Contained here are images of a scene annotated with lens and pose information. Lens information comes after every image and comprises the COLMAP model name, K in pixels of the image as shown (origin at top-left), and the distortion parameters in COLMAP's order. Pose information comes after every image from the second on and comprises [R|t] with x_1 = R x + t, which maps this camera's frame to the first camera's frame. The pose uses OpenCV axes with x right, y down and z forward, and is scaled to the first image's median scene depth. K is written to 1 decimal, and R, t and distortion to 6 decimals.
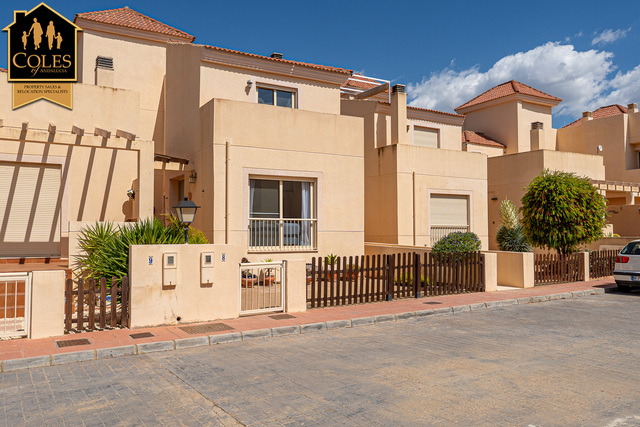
lens RADIAL K [[535.3, 0, 319.4], [0, 535.3, 212.7], [0, 0, 1]] dist [0.003372, 0.008728]
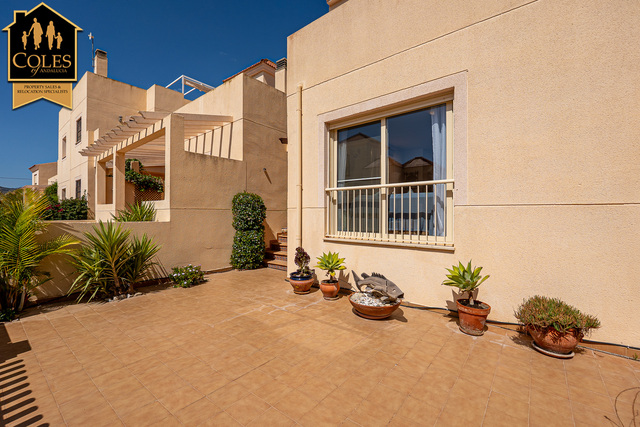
lens RADIAL K [[270.9, 0, 319.0], [0, 270.9, 213.5], [0, 0, 1]] dist [-0.004167, 0.000112]
pose [[0.309607, -0.003229, -0.950859, 0.178993], [0.032297, 0.999453, 0.007123, 0.036756], [0.950316, -0.032915, 0.309542, 0.846752]]
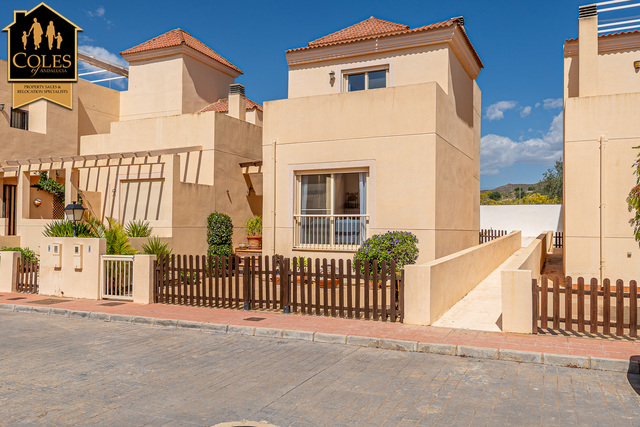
lens RADIAL K [[535.3, 0, 317.2], [0, 535.3, 217.5], [0, 0, 1]] dist [0.003372, 0.008728]
pose [[0.524444, -0.008749, -0.851400, 0.705325], [0.024220, 0.999696, 0.004646, 0.010736], [0.851100, -0.023058, 0.524497, 0.491704]]
